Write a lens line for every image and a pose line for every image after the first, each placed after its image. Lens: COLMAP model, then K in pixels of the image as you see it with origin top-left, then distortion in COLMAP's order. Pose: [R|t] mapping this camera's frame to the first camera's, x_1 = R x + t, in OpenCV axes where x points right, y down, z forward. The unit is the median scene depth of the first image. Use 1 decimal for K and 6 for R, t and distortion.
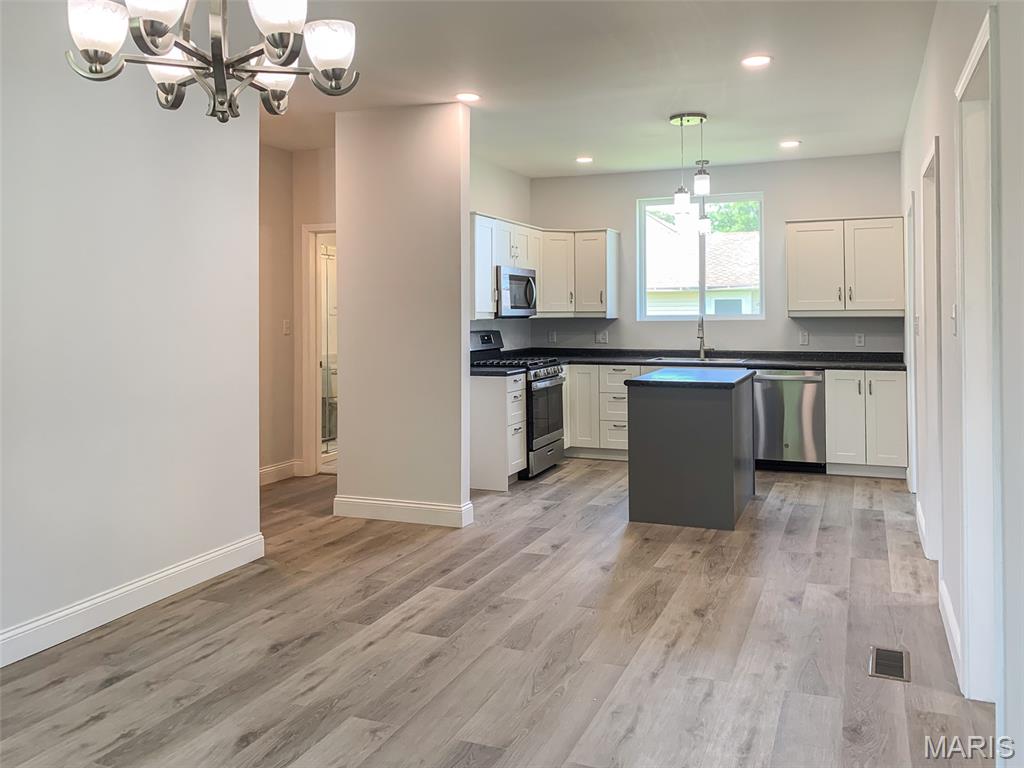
lens RADIAL K [[812.5, 0, 493.5], [0, 812.5, 313.6], [0, 0, 1]] dist [0.020983, -0.018784]
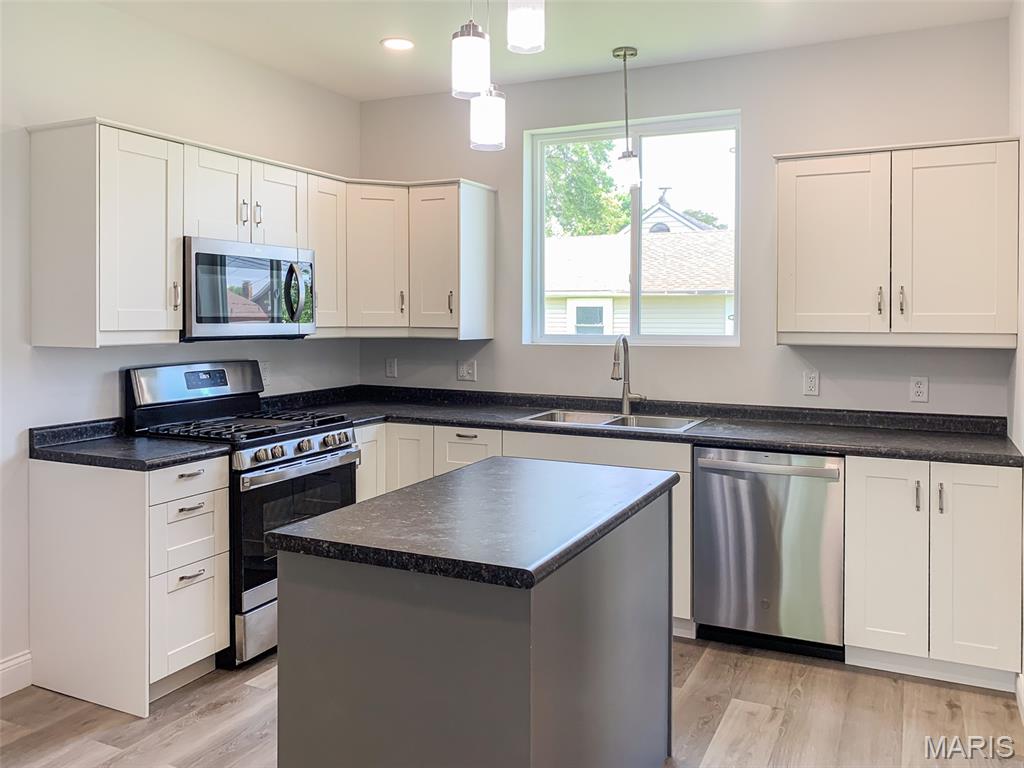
lens RADIAL K [[812.5, 0, 511.7], [0, 812.5, 330.6], [0, 0, 1]] dist [0.020983, -0.018784]
pose [[0.999458, 0.010690, -0.031136, 0.226269], [-0.010222, 0.999833, 0.015151, -0.011098], [0.031293, -0.014825, 0.999400, 0.519286]]
